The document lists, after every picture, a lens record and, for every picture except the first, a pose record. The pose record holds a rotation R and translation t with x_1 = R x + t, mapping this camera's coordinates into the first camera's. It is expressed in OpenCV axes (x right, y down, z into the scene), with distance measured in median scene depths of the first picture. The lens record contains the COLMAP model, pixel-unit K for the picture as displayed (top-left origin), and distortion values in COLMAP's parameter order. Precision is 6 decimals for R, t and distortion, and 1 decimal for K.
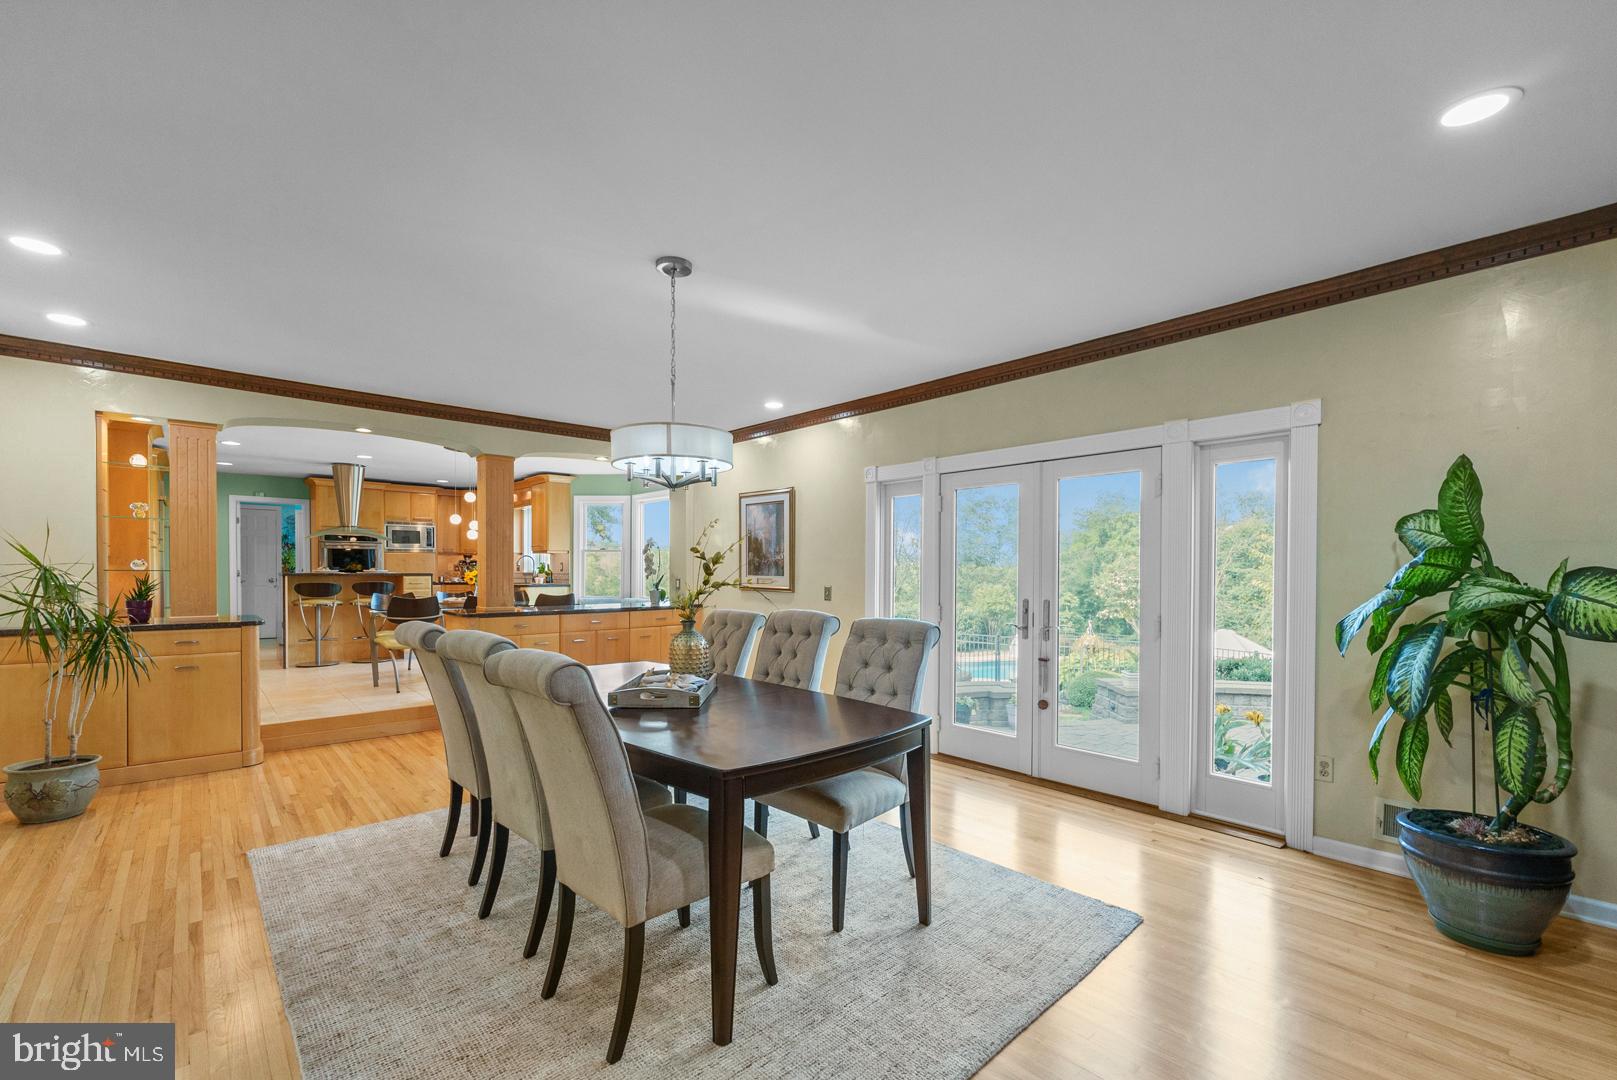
lens RADIAL K [[670.0, 0, 799.4], [0, 670.0, 580.1], [0, 0, 1]] dist [0.002233, -0.000367]
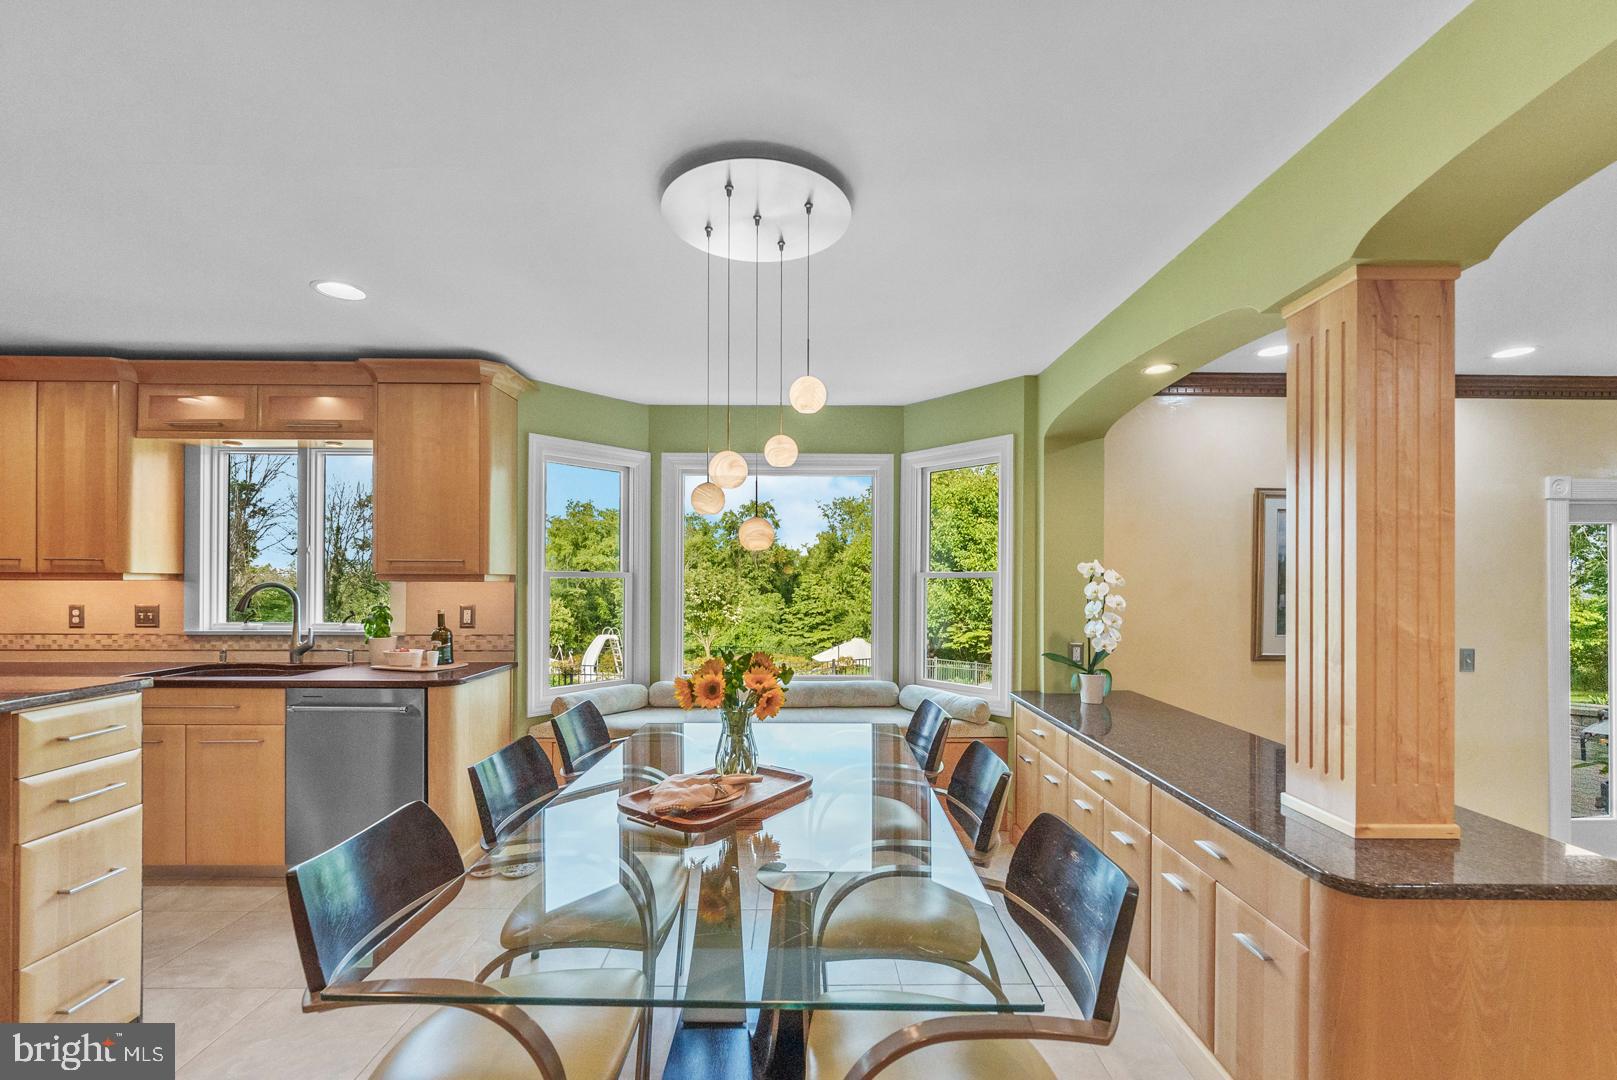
lens RADIAL K [[670.0, 0, 800.9], [0, 670.0, 579.6], [0, 0, 1]] dist [0.002233, -0.000367]
pose [[0.673583, -0.002433, 0.739108, -0.466582], [0.010646, 0.999923, -0.006411, -0.033049], [-0.739035, 0.012186, 0.673557, 0.559271]]
